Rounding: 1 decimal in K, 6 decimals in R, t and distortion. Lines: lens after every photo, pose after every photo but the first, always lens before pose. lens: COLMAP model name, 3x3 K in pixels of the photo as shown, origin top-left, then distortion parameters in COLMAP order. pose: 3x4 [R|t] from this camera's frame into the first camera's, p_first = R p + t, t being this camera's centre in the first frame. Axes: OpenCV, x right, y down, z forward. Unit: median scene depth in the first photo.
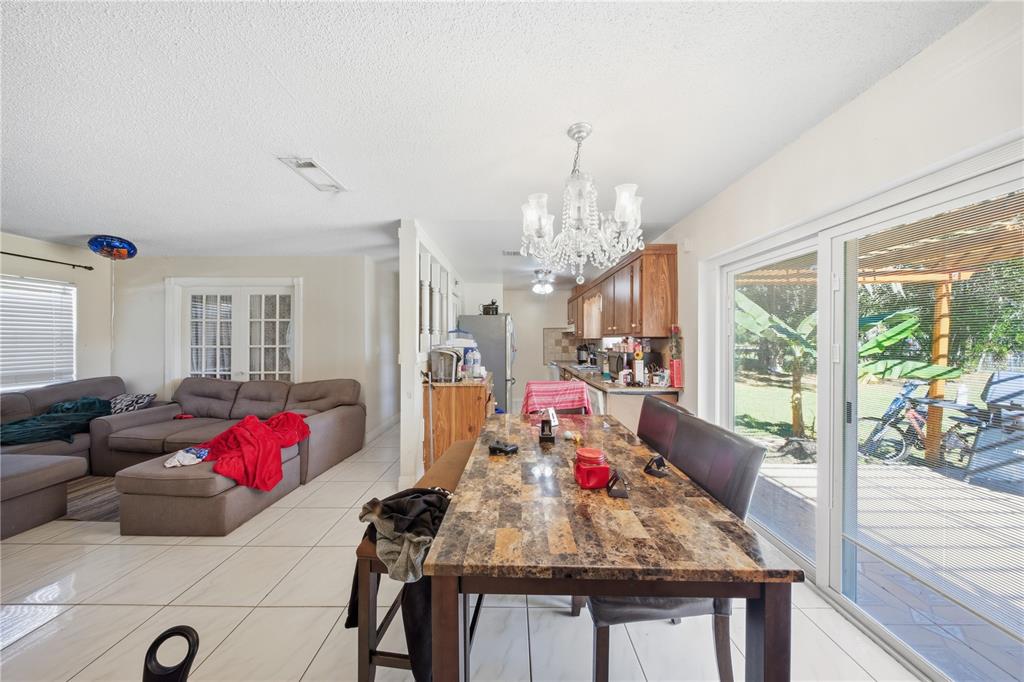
lens RADIAL K [[318.0, 0, 512.0], [0, 318.0, 341.0], [0, 0, 1]] dist [-0.000283, -0.000012]
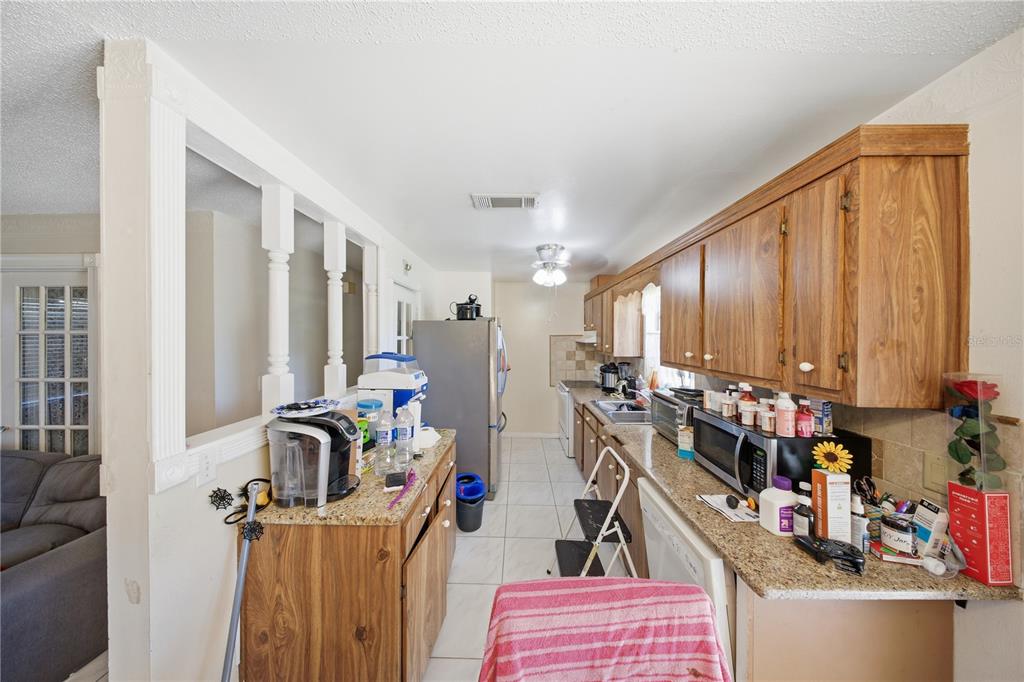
lens RADIAL K [[318.0, 0, 512.0], [0, 318.0, 341.0], [0, 0, 1]] dist [-0.000283, -0.000012]
pose [[0.999861, 0.002203, -0.016539, 0.038739], [-0.001994, 0.999918, 0.012658, -0.055048], [0.016565, -0.012623, 0.999783, 0.427503]]
